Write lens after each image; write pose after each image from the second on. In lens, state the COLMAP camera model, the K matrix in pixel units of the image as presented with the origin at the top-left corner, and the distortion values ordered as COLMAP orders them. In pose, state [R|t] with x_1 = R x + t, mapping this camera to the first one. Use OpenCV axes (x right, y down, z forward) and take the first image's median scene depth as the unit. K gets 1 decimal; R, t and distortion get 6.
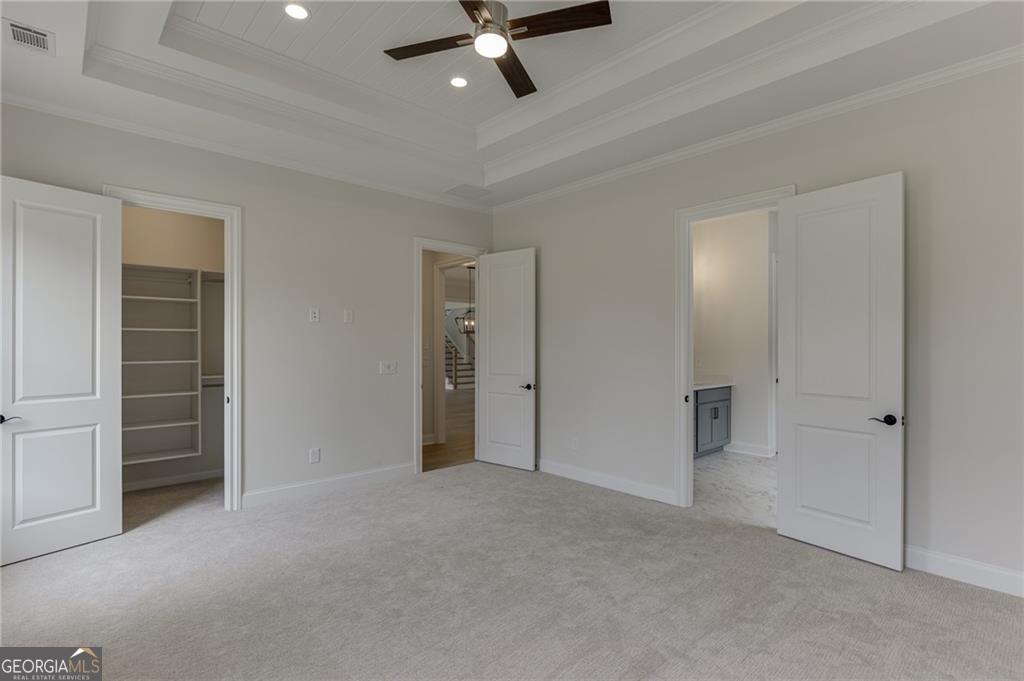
lens RADIAL K [[503.2, 0, 516.2], [0, 503.2, 344.2], [0, 0, 1]] dist [-0.003162, -0.000026]
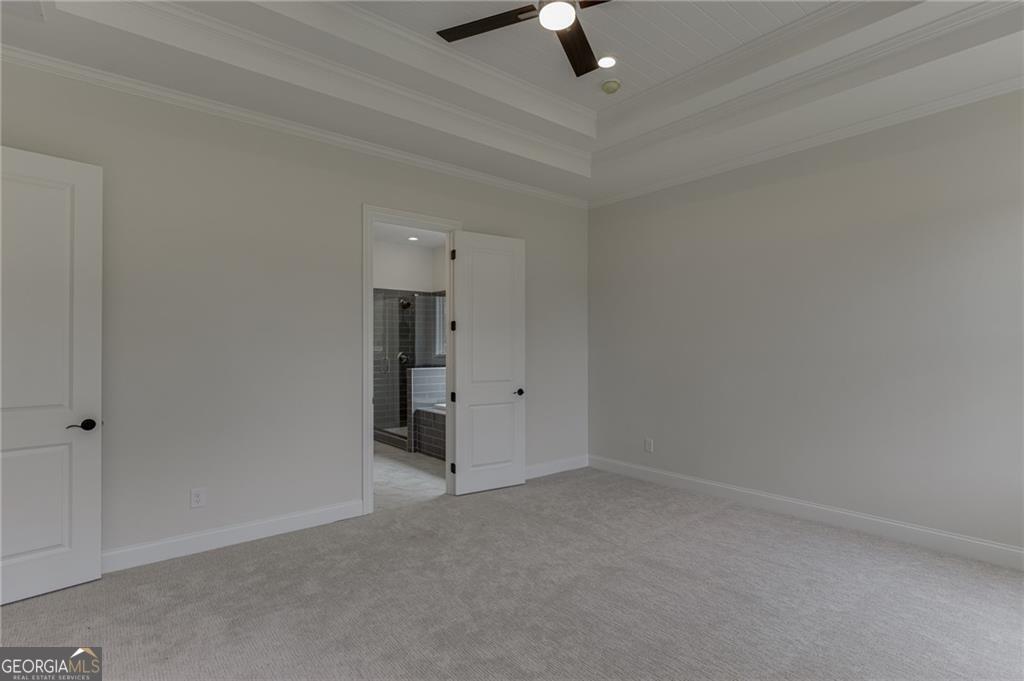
lens RADIAL K [[503.2, 0, 516.2], [0, 503.2, 344.2], [0, 0, 1]] dist [-0.003162, -0.000026]
pose [[0.053595, -0.000691, 0.998563, -0.659325], [0.000199, 1.000000, 0.000681, -0.002536], [-0.998563, 0.000162, 0.053595, 0.705641]]
